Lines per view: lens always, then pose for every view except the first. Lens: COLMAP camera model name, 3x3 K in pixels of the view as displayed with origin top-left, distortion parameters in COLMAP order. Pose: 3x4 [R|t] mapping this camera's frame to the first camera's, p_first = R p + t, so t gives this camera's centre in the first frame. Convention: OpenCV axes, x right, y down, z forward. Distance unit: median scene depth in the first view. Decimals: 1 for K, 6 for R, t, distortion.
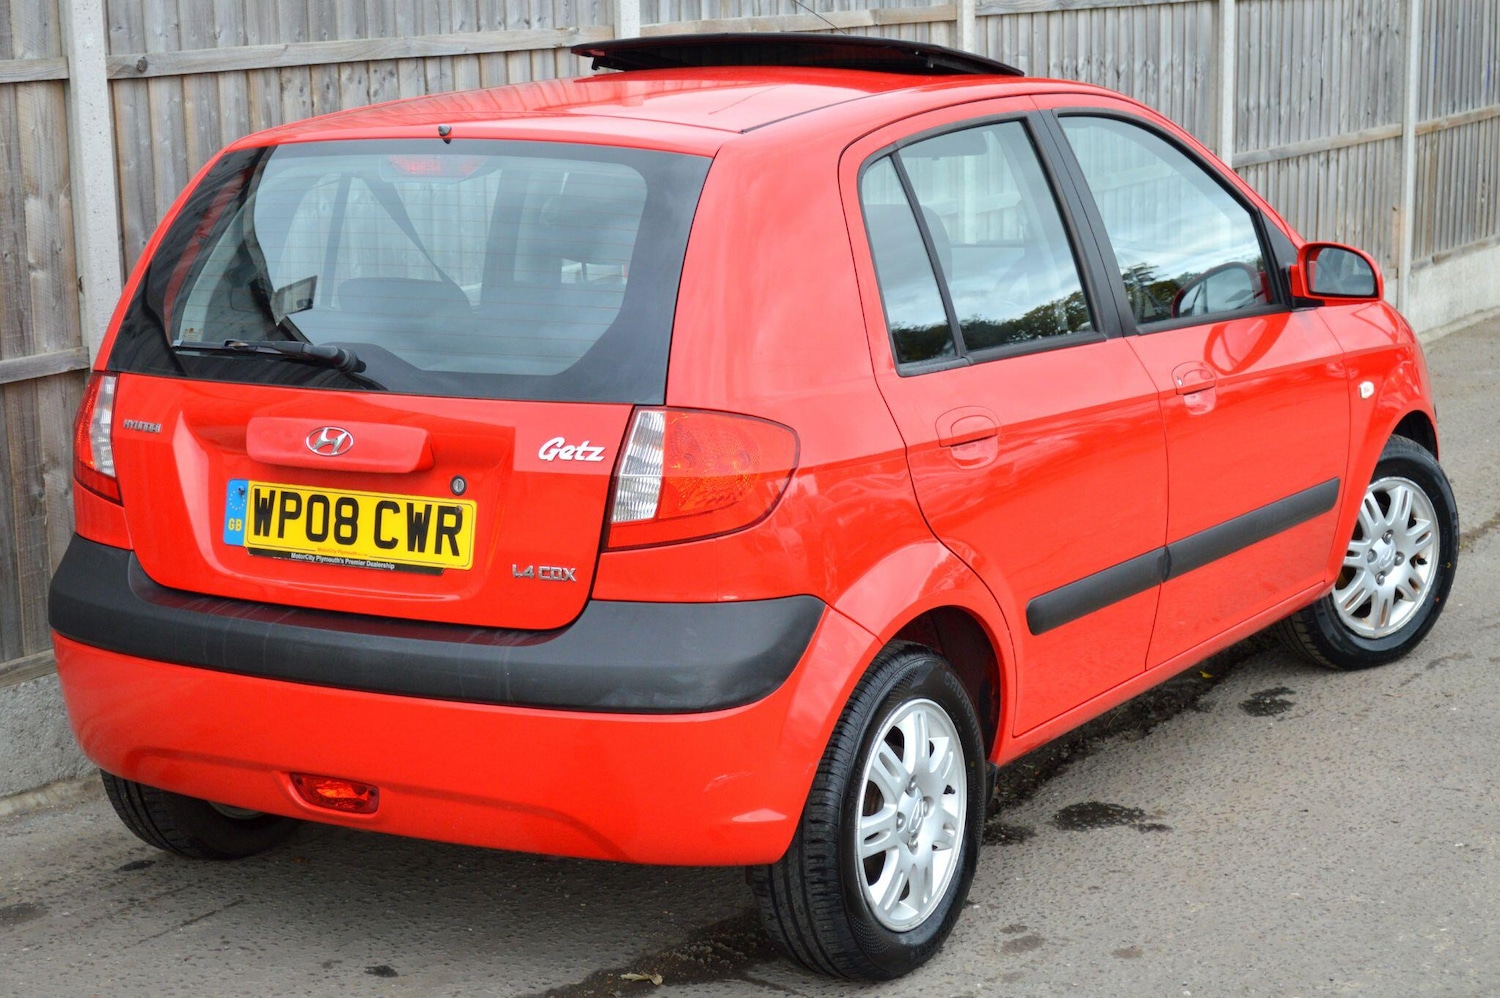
lens RADIAL K [[2793.1, 0, 748.1], [0, 2793.1, 498.1], [0, 0, 1]] dist [0.013125, 0.000000]
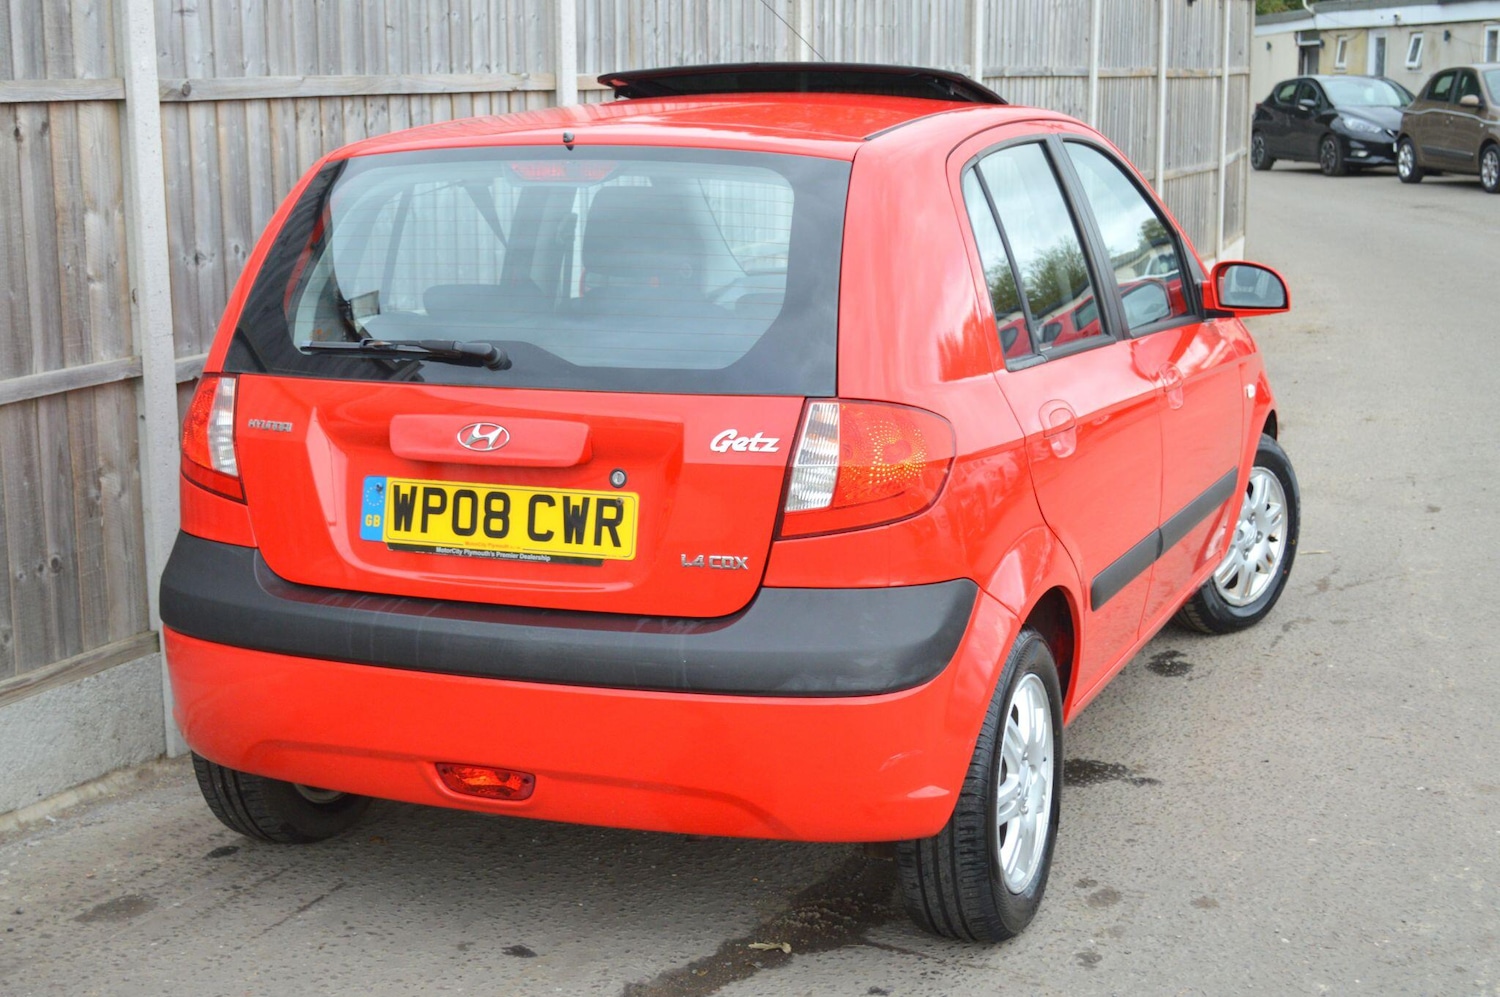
lens RADIAL K [[2192.9, 0, 722.1], [0, 2192.9, 484.9], [0, 0, 1]] dist [0.007180, 0.000000]
pose [[0.988812, -0.013621, 0.148547, -0.172269], [0.014695, 0.999873, -0.006131, 0.003141], [-0.148444, 0.008245, 0.988886, 0.184149]]
